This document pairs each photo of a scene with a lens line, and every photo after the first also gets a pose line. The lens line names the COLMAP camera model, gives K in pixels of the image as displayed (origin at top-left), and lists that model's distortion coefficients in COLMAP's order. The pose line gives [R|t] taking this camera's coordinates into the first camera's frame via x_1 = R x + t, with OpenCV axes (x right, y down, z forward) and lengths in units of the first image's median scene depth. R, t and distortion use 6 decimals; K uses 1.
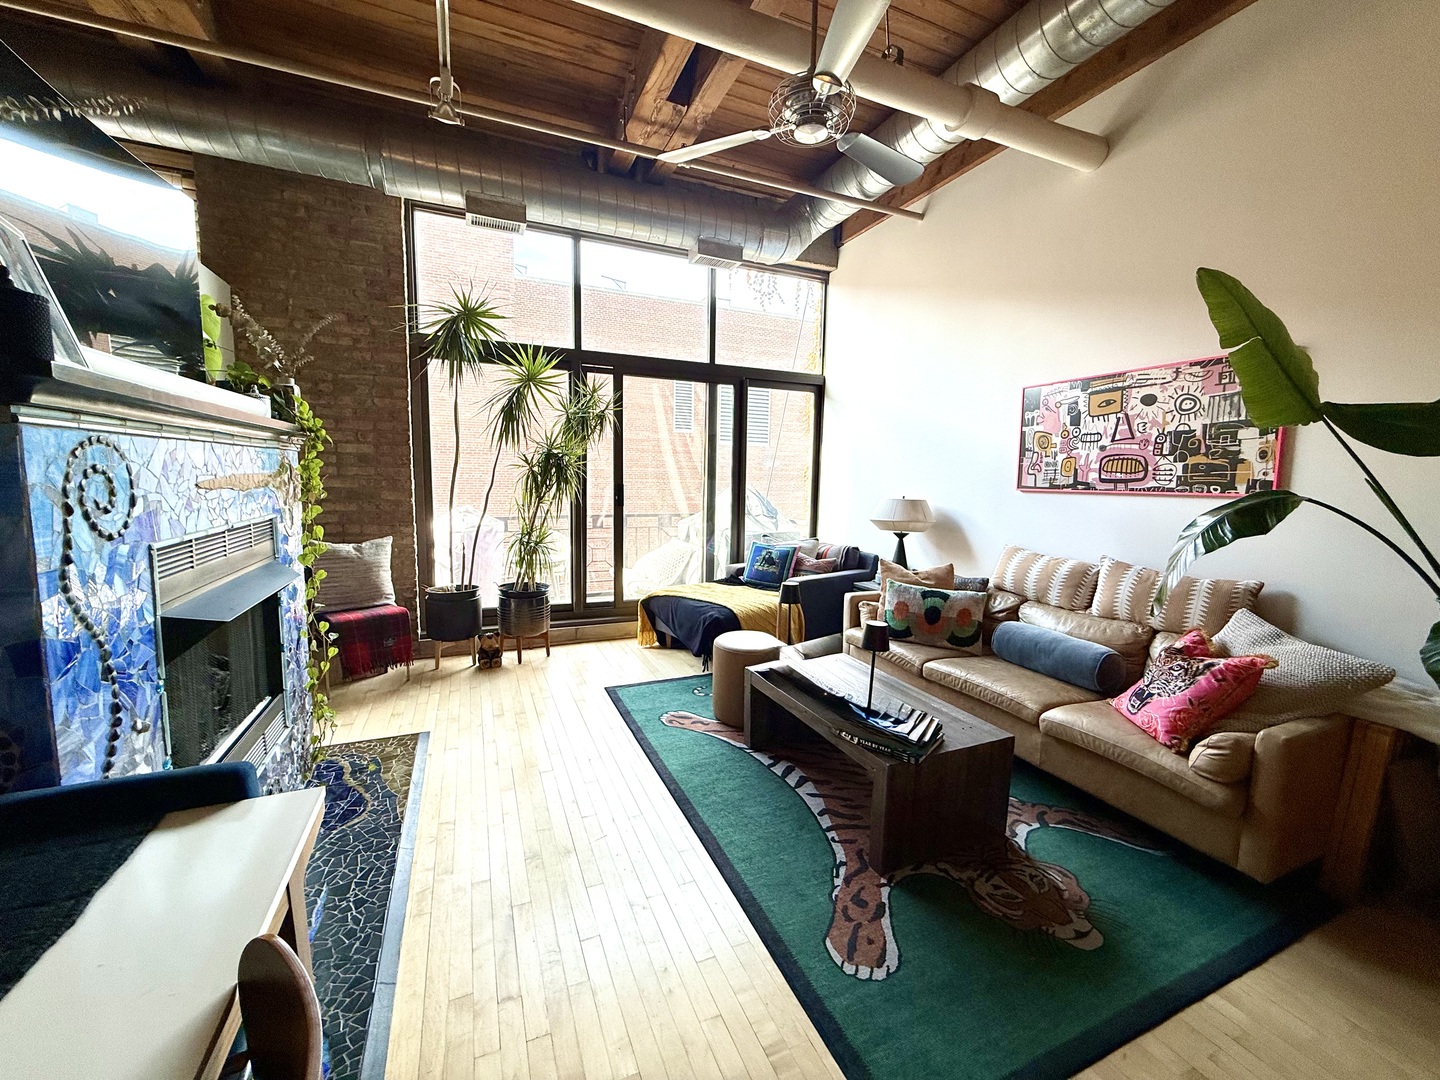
lens RADIAL K [[572.2, 0, 720.0], [0, 572.2, 540.0], [0, 0, 1]] dist [-0.001076, -0.000129]
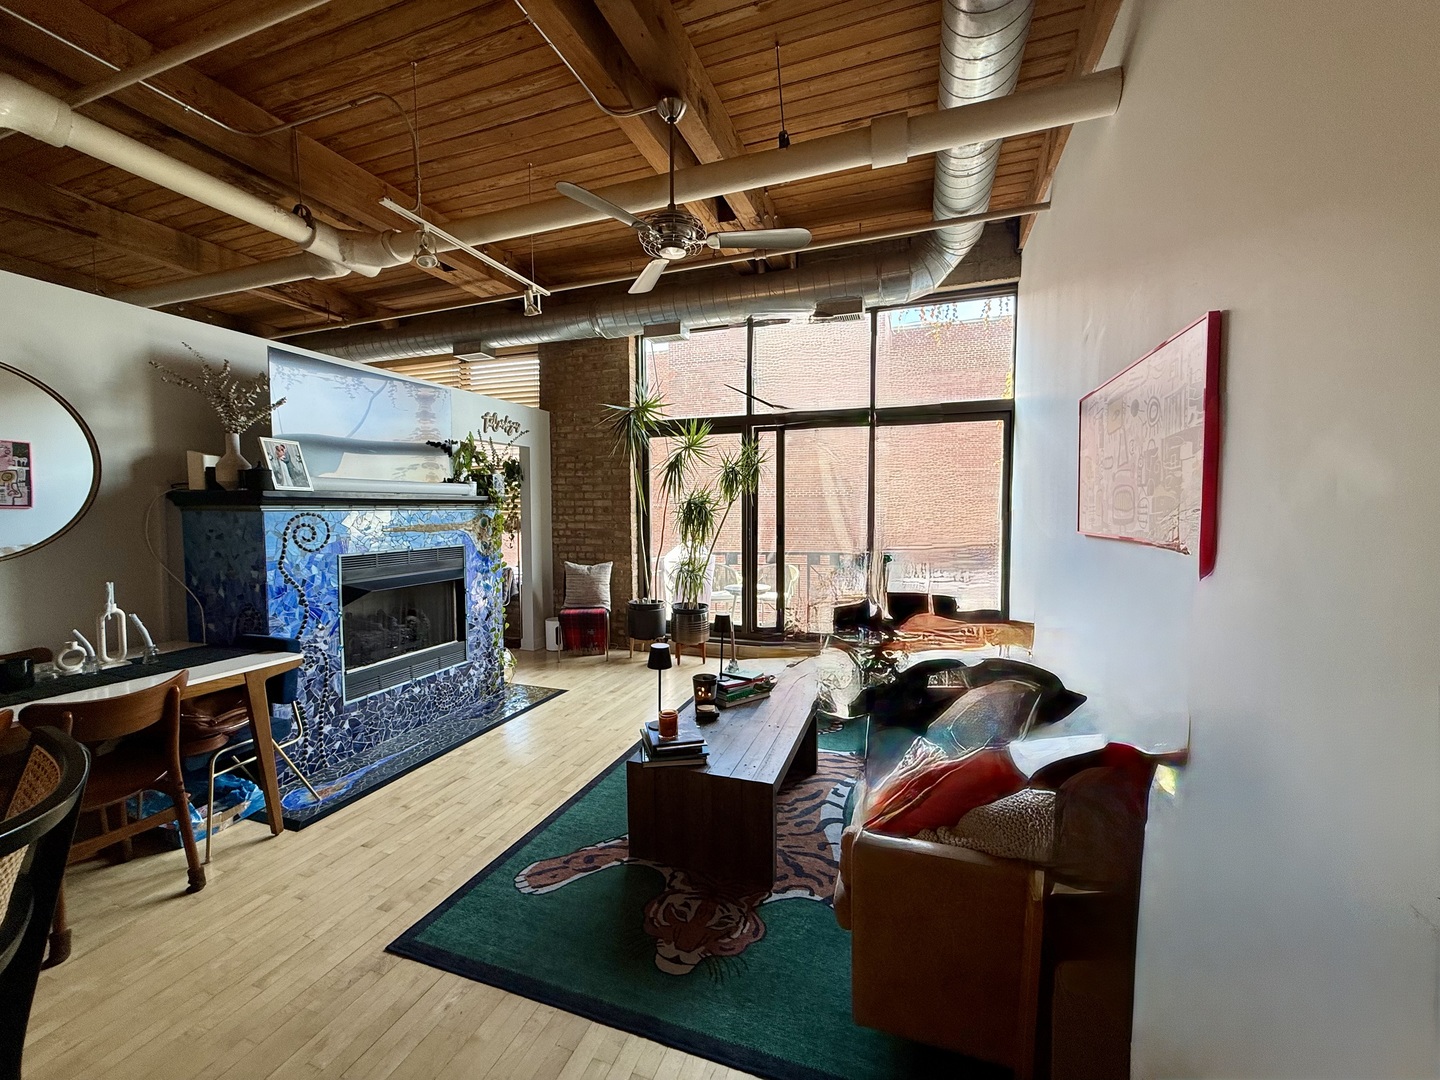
lens RADIAL K [[572.2, 0, 720.0], [0, 572.2, 540.0], [0, 0, 1]] dist [-0.001076, -0.000129]
pose [[0.731769, 0.013864, -0.681412, 0.668085], [-0.058708, 0.997359, -0.042754, -0.016668], [0.679020, 0.071290, 0.730650, 0.114169]]
